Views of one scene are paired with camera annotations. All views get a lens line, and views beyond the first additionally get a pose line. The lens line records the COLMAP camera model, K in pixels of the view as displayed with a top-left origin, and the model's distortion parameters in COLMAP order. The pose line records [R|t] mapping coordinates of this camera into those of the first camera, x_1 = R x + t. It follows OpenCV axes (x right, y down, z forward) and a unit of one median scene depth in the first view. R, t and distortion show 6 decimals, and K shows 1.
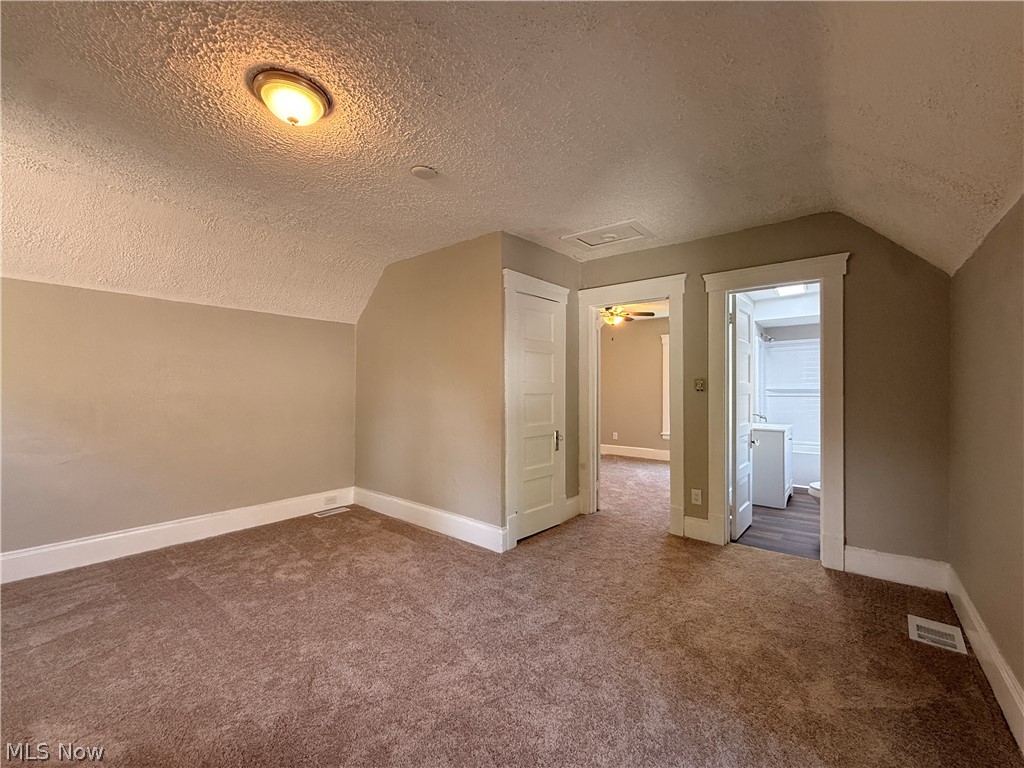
lens RADIAL K [[411.5, 0, 512.1], [0, 411.5, 384.1], [0, 0, 1]] dist [-0.000449, -0.000059]
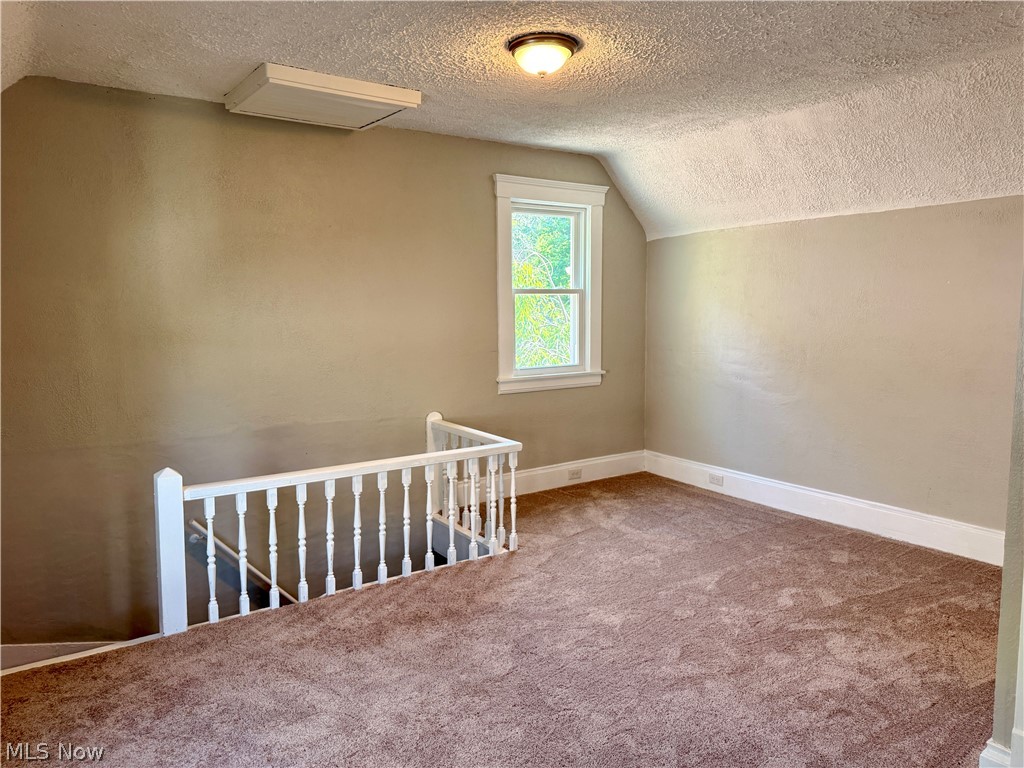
lens RADIAL K [[720.4, 0, 512.1], [0, 720.4, 383.9], [0, 0, 1]] dist [0.001319, 0.000069]
pose [[-0.272521, 0.089872, -0.957943, 0.639278], [-0.000546, 0.995613, 0.093562, 0.004888], [0.962150, 0.026021, -0.271276, 0.809431]]
